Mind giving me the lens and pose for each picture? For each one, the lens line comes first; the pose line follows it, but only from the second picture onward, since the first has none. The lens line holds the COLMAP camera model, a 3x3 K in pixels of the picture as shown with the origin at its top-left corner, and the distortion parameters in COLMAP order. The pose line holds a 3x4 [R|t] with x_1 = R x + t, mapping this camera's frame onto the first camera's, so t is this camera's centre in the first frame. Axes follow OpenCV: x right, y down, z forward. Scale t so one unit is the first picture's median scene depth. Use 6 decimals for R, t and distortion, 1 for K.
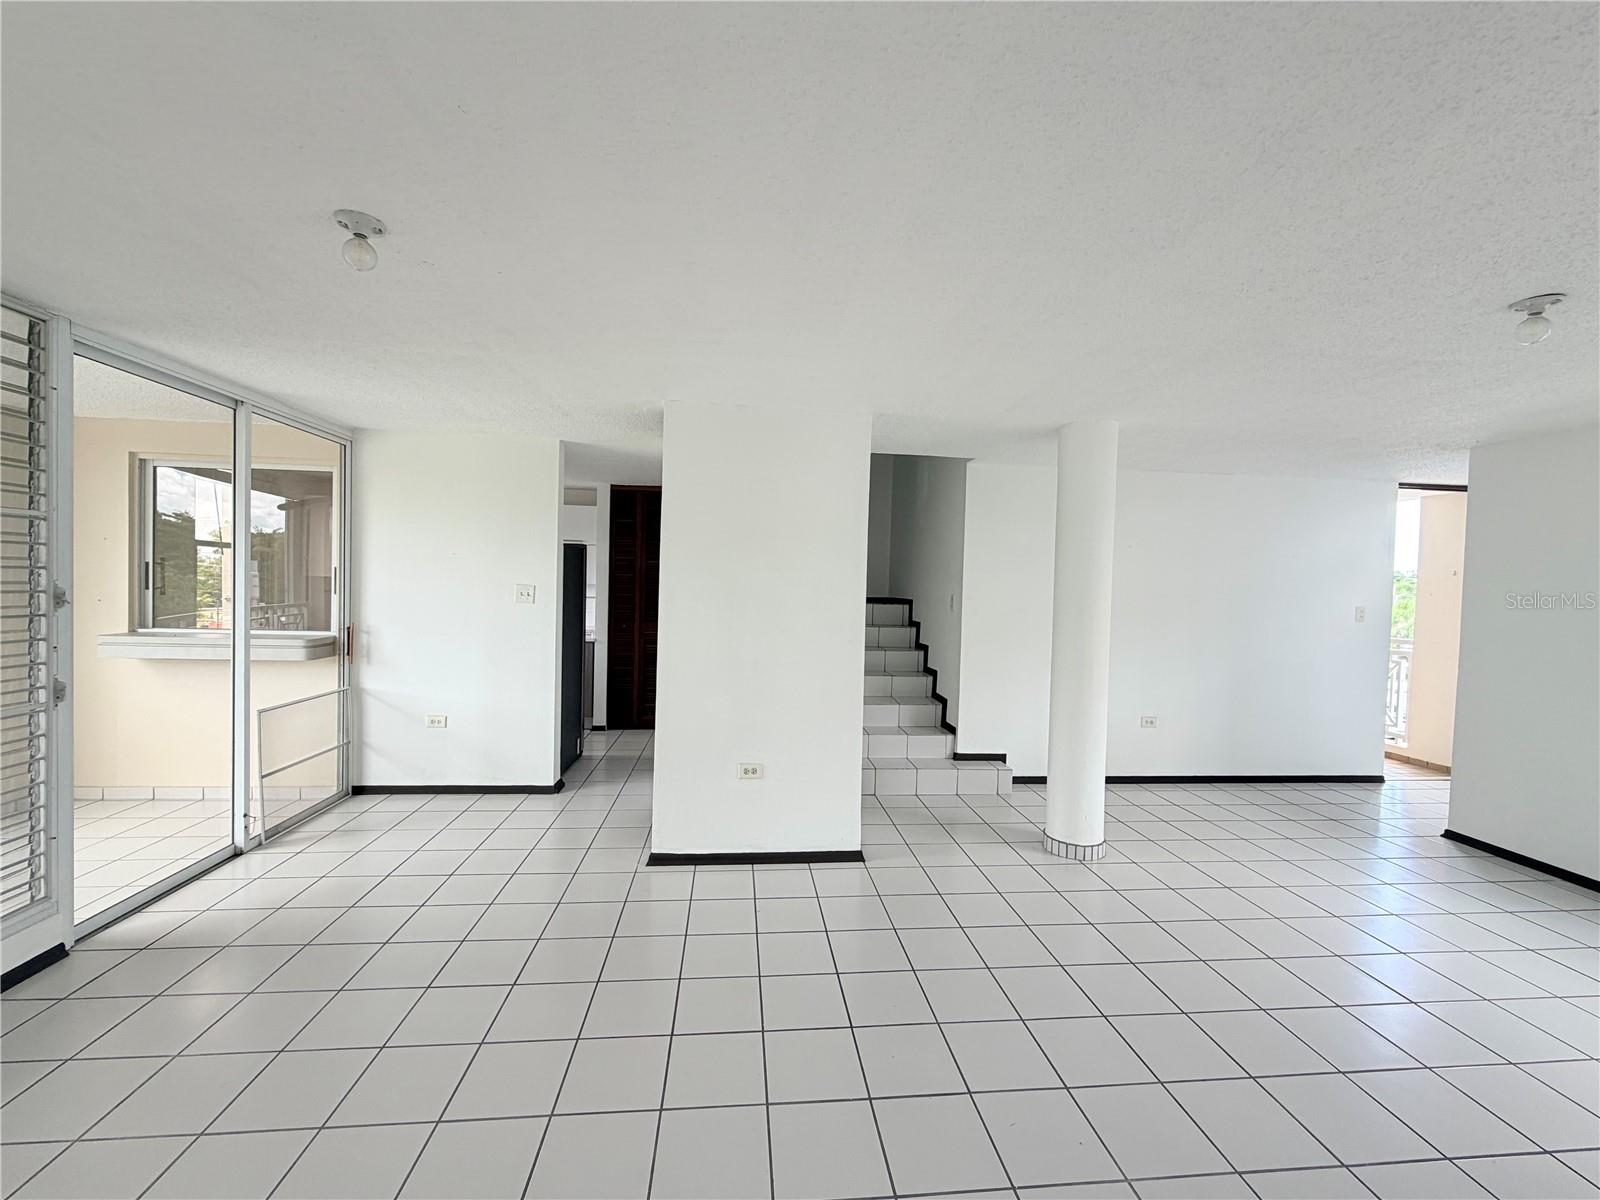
lens RADIAL K [[640.0, 0, 793.8], [0, 640.0, 601.2], [0, 0, 1]] dist [-0.000968, -0.000077]
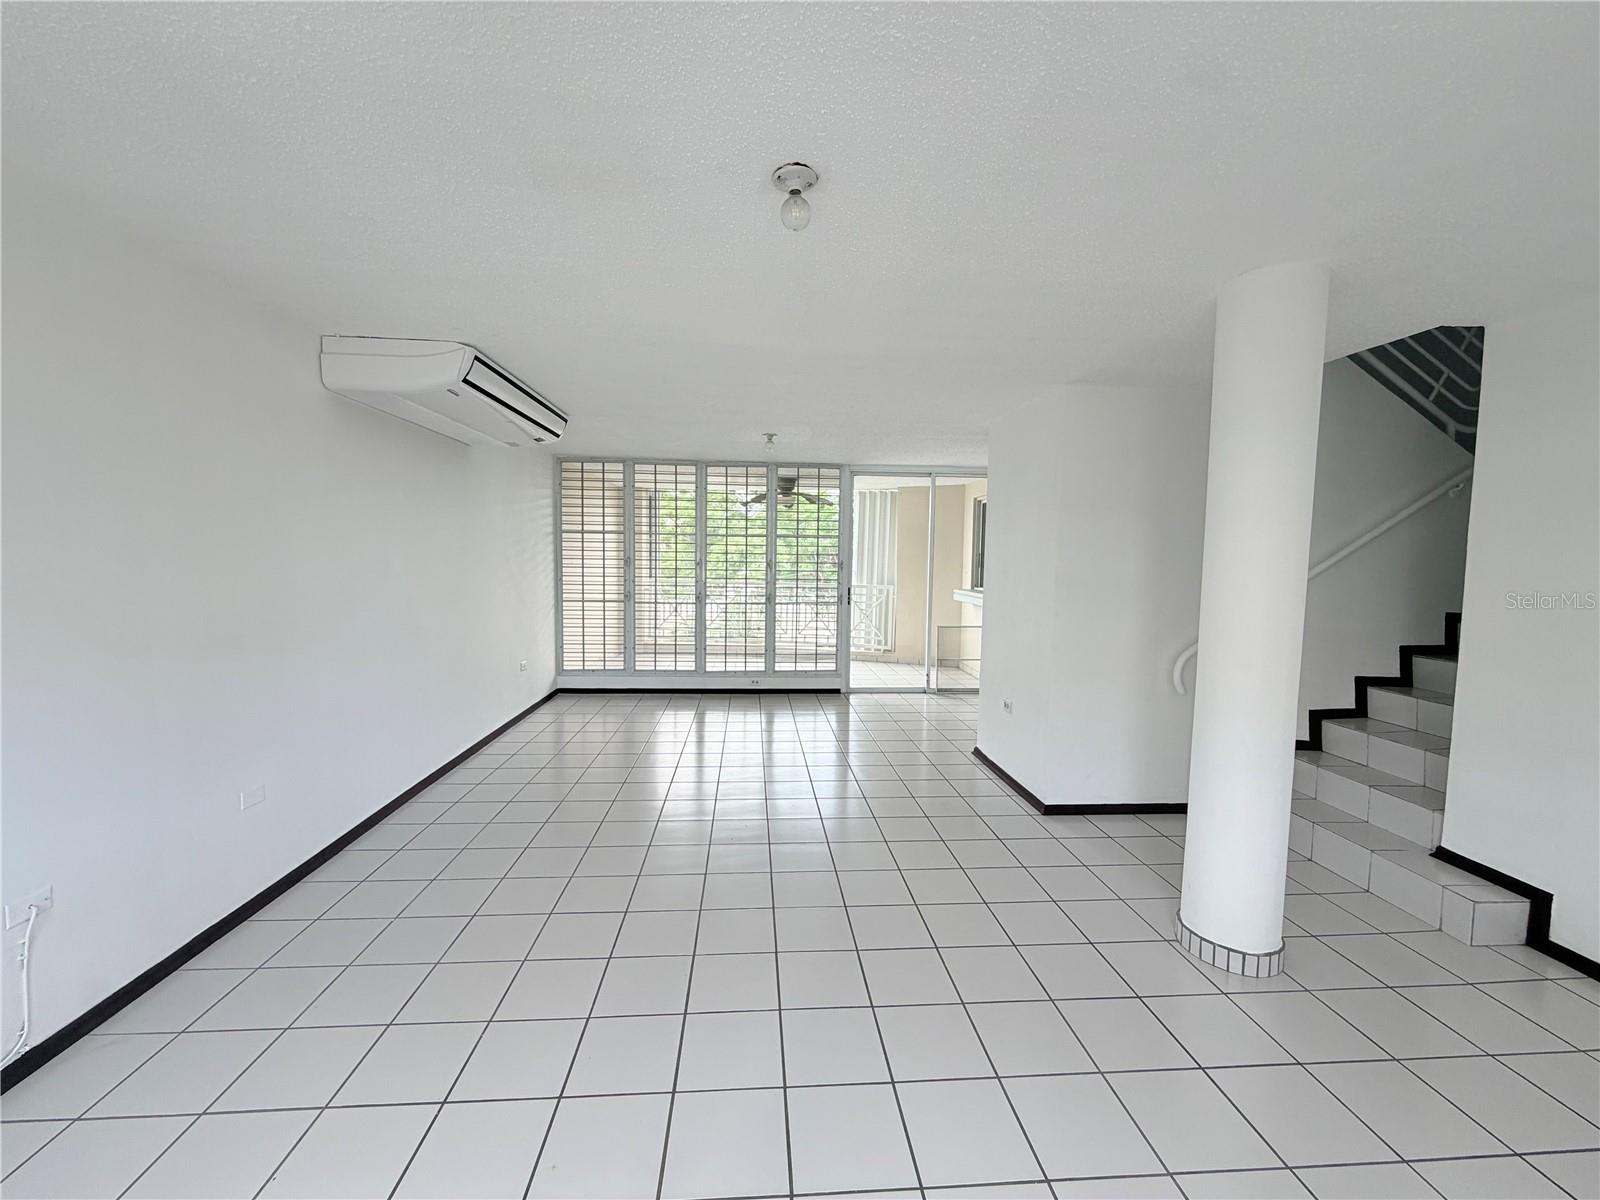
lens RADIAL K [[640.0, 0, 801.4], [0, 640.0, 596.5], [0, 0, 1]] dist [-0.000968, -0.000077]
pose [[-0.012056, 0.036559, -0.999259, 0.948767], [-0.040764, 0.998483, 0.037022, 0.019022], [0.999096, 0.041181, -0.010547, 0.489626]]
